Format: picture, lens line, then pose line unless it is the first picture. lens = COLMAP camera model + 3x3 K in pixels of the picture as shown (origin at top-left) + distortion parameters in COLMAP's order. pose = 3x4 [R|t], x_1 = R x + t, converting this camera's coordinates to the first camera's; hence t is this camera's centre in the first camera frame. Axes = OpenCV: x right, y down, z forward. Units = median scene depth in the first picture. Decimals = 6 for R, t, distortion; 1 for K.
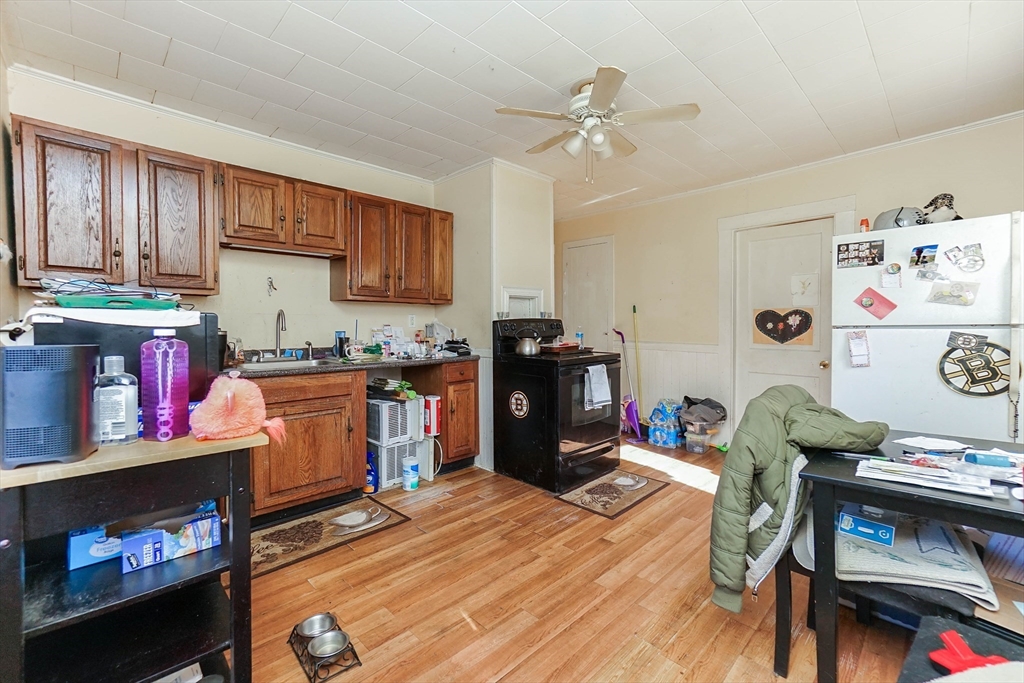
lens RADIAL K [[444.1, 0, 506.3], [0, 444.1, 327.9], [0, 0, 1]] dist [-0.002640, 0.000129]
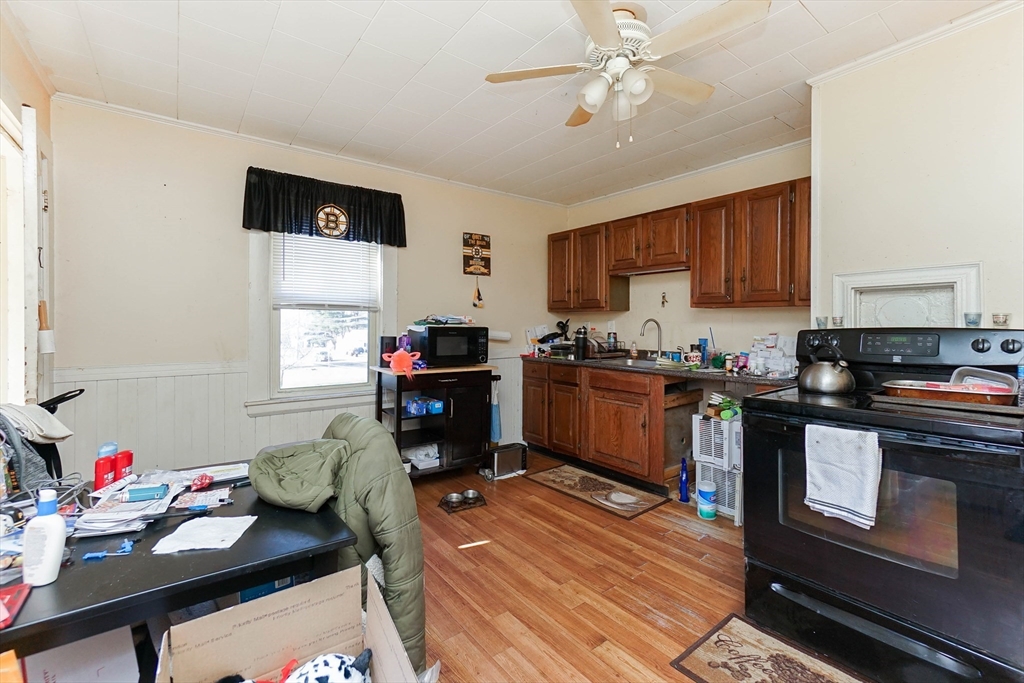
lens RADIAL K [[444.1, 0, 506.3], [0, 444.1, 327.9], [0, 0, 1]] dist [-0.002640, 0.000129]
pose [[-0.124696, 0.010331, -0.992141, 0.852822], [-0.014192, 0.999825, 0.012195, -0.028576], [0.992094, 0.015601, -0.124527, 0.840555]]
